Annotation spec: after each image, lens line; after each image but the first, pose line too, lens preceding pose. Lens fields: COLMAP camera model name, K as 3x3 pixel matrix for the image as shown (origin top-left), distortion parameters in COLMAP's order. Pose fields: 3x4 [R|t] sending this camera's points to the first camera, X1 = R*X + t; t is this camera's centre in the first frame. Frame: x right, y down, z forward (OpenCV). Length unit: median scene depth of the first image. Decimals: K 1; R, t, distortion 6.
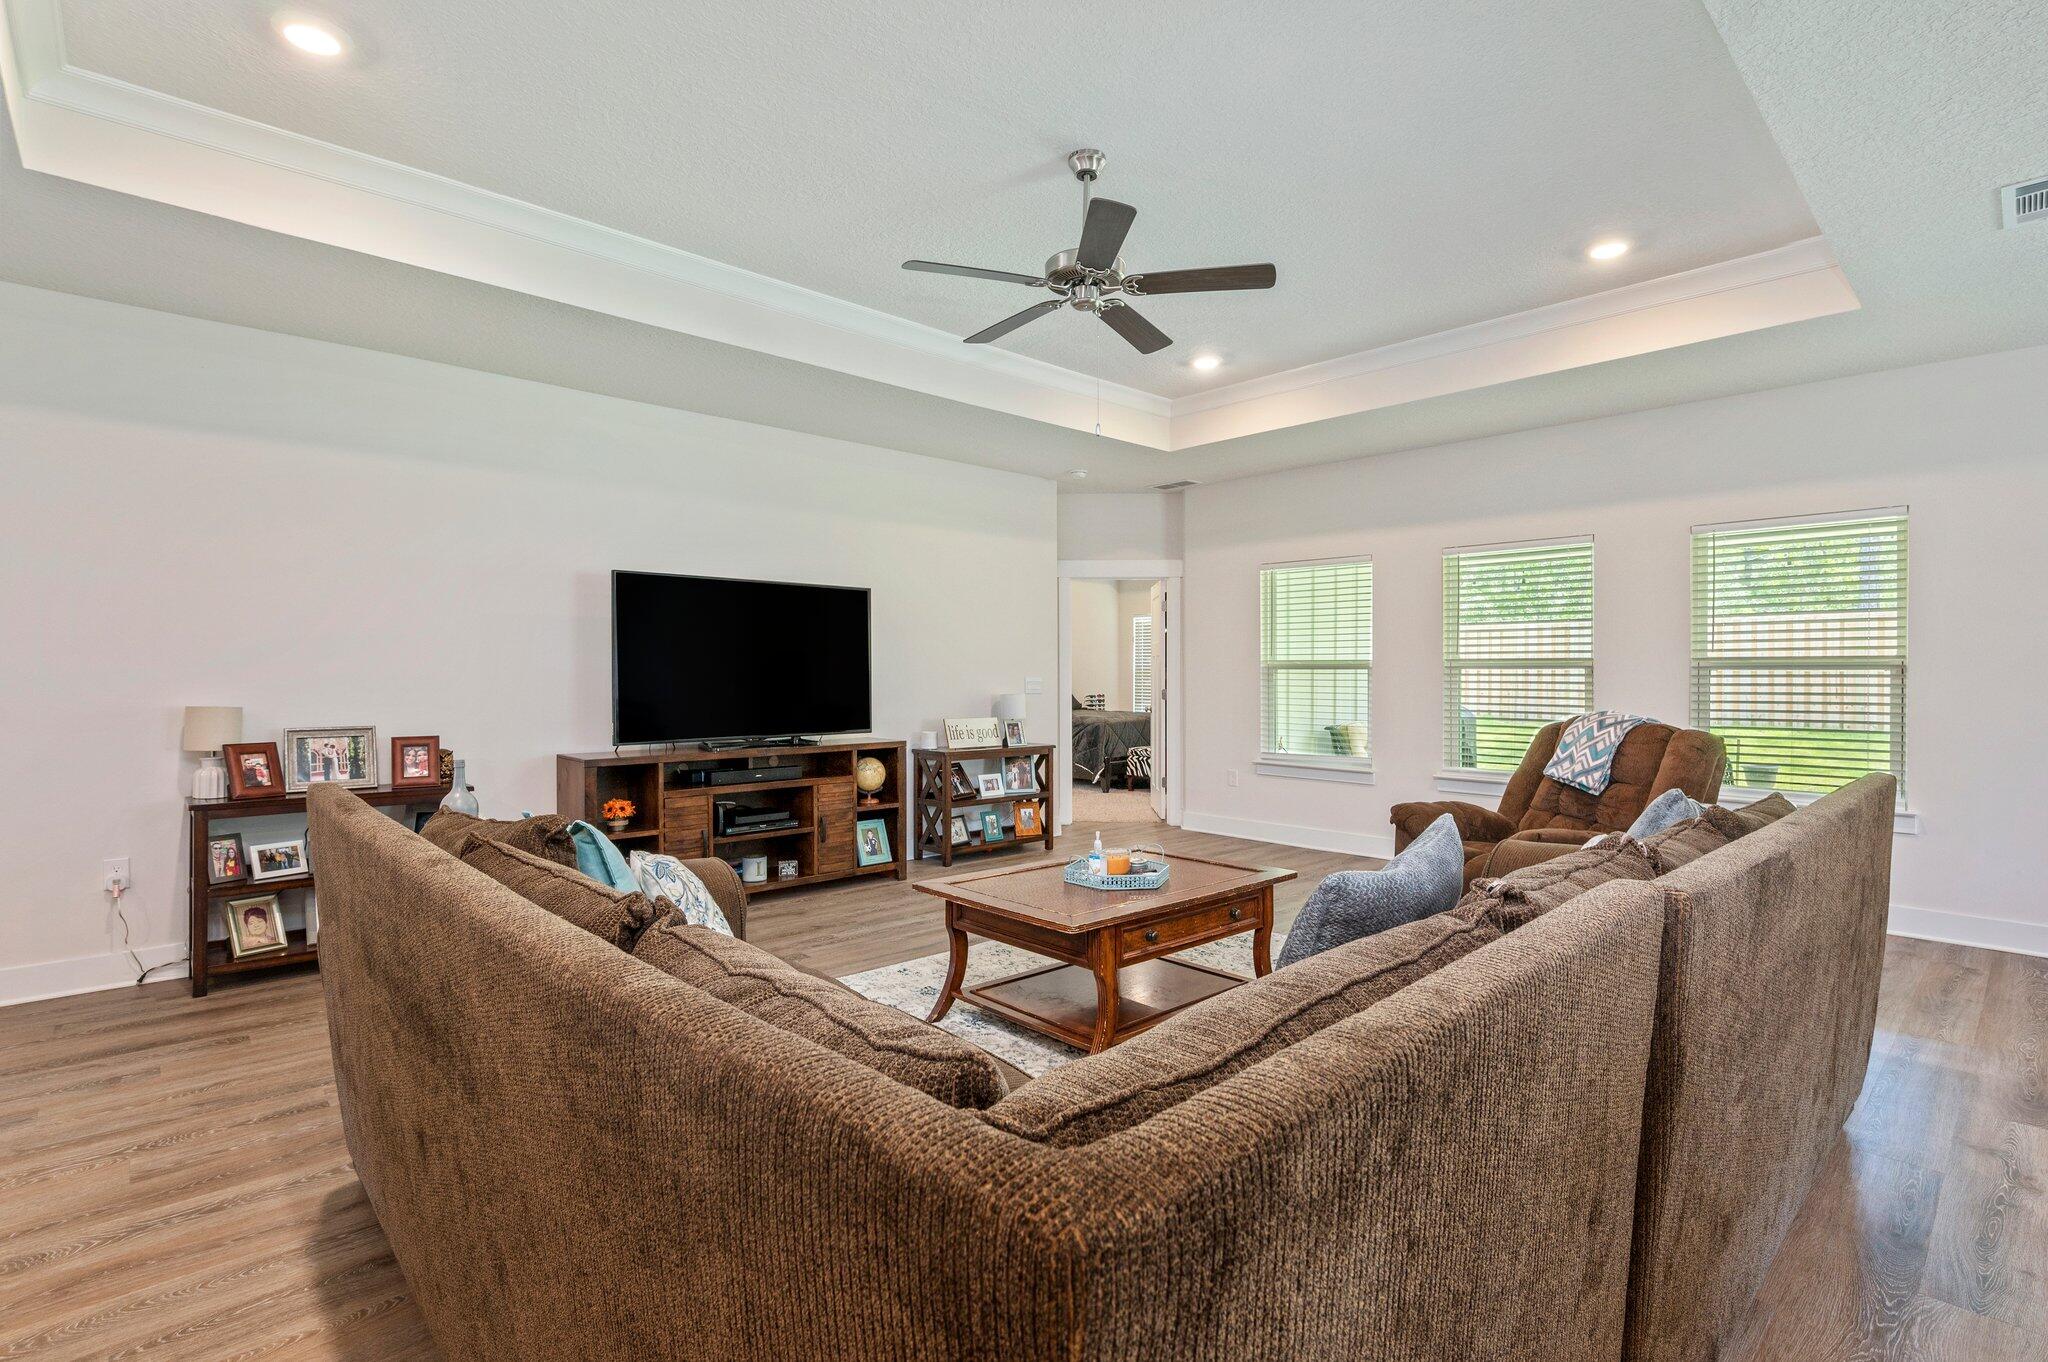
lens RADIAL K [[970.8, 0, 1032.1], [0, 970.8, 675.4], [0, 0, 1]] dist [-0.011170, 0.000407]
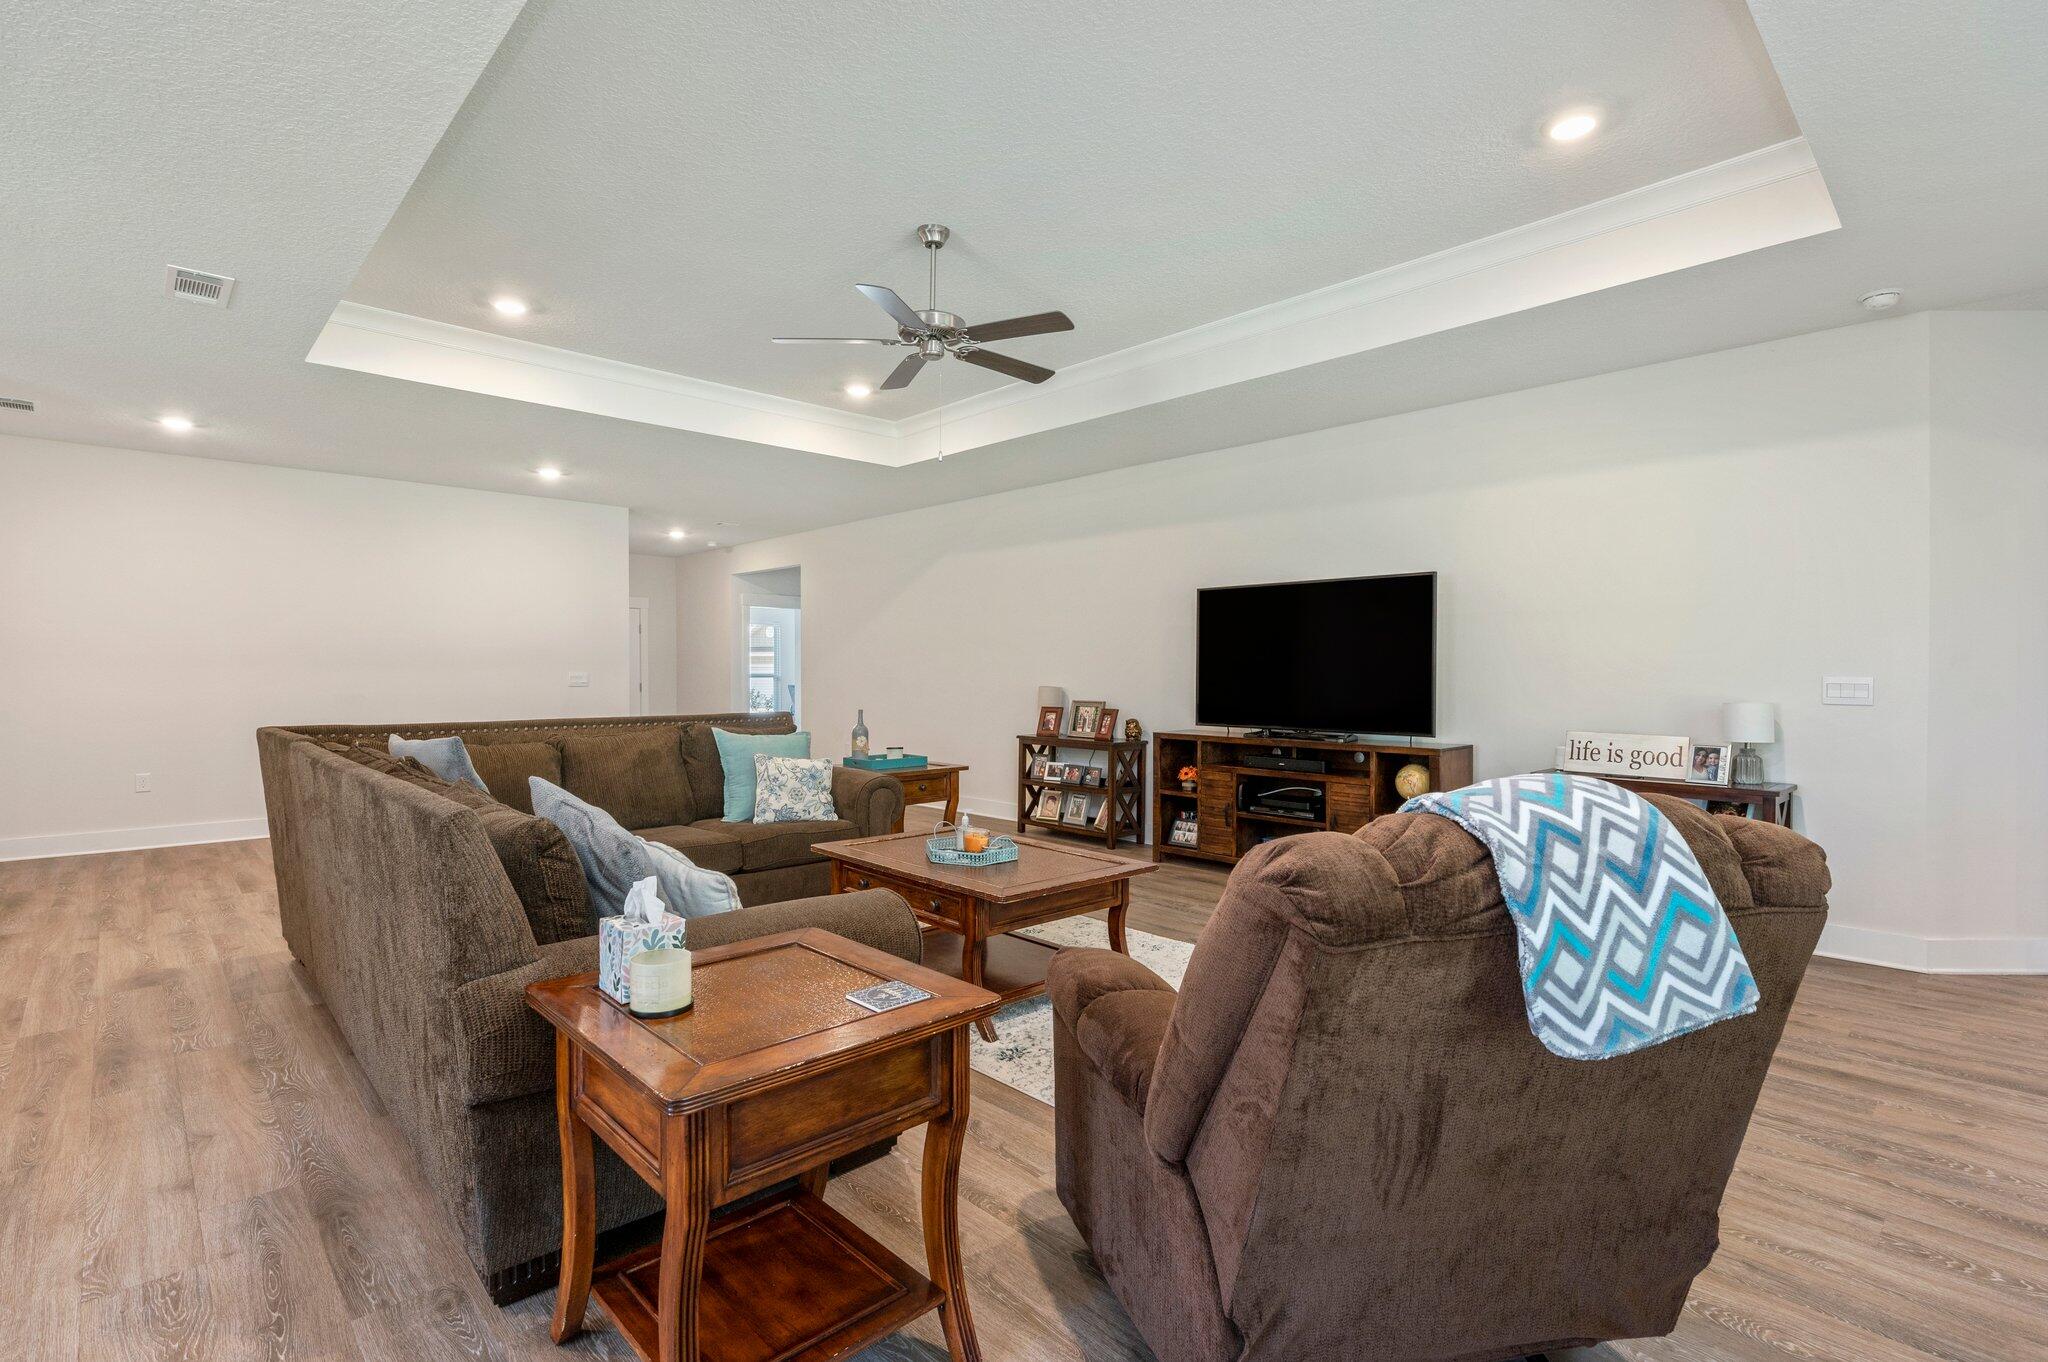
lens RADIAL K [[938.0, 0, 1021.0], [0, 938.0, 685.8], [0, 0, 1]] dist [-0.017597, -0.000120]
pose [[0.013730, 0.017851, -0.999746, 0.920820], [-0.003289, 0.999836, 0.017808, -0.001678], [0.999900, 0.003044, 0.013786, 0.853453]]
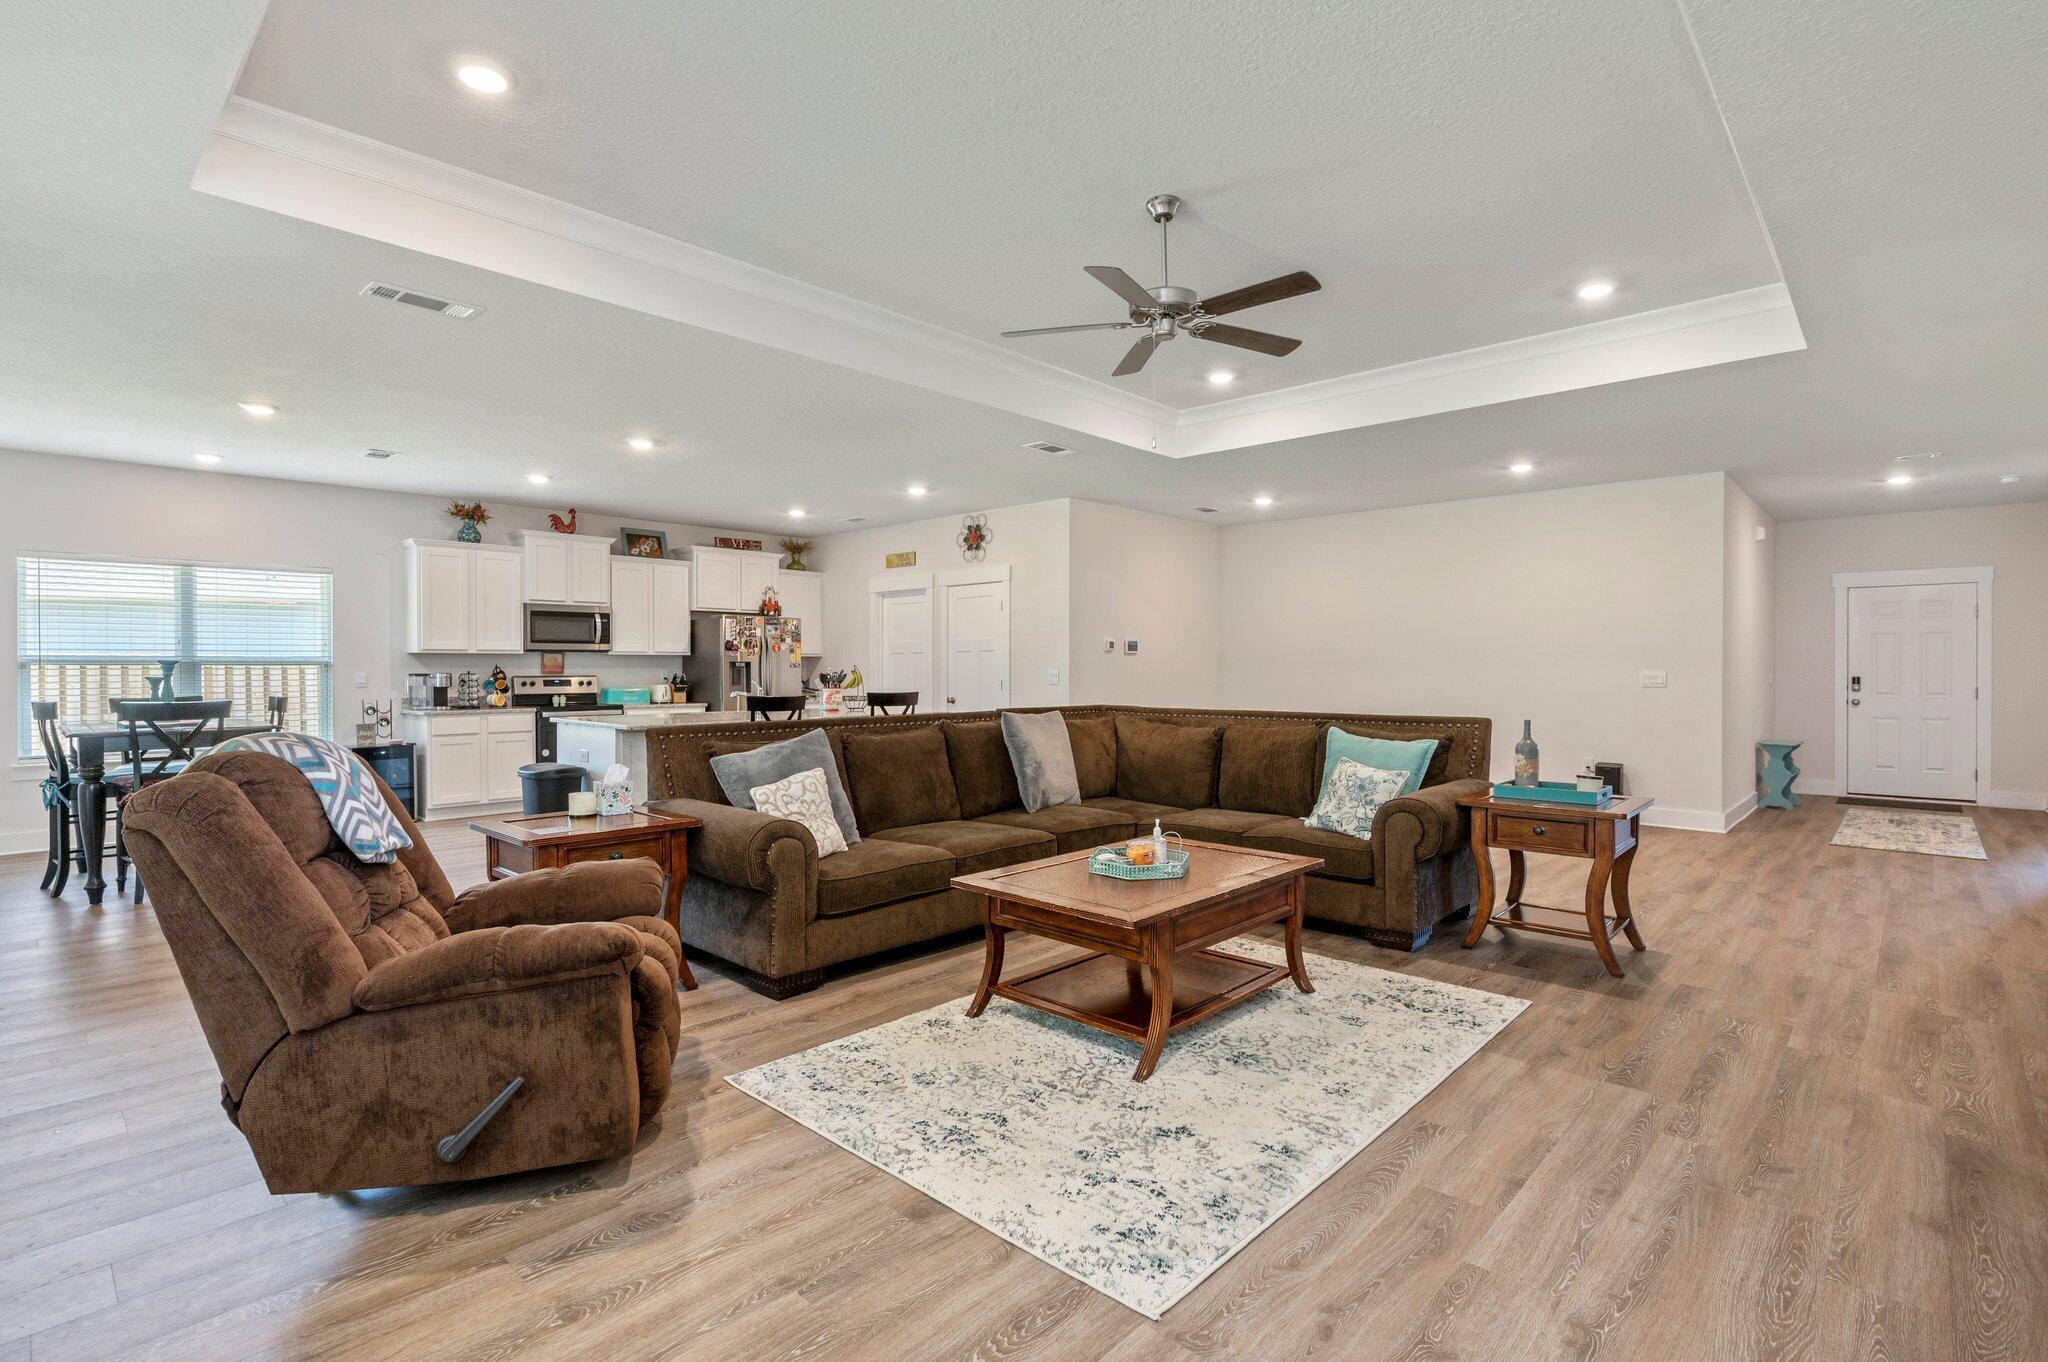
lens RADIAL K [[984.2, 0, 1015.2], [0, 984.2, 670.5], [0, 0, 1]] dist [-0.001152, -0.000561]
pose [[-0.997321, -0.001166, -0.073143, 0.227366], [-0.001499, 0.999989, 0.004496, -0.001891], [0.073137, 0.004594, -0.997311, 1.673649]]
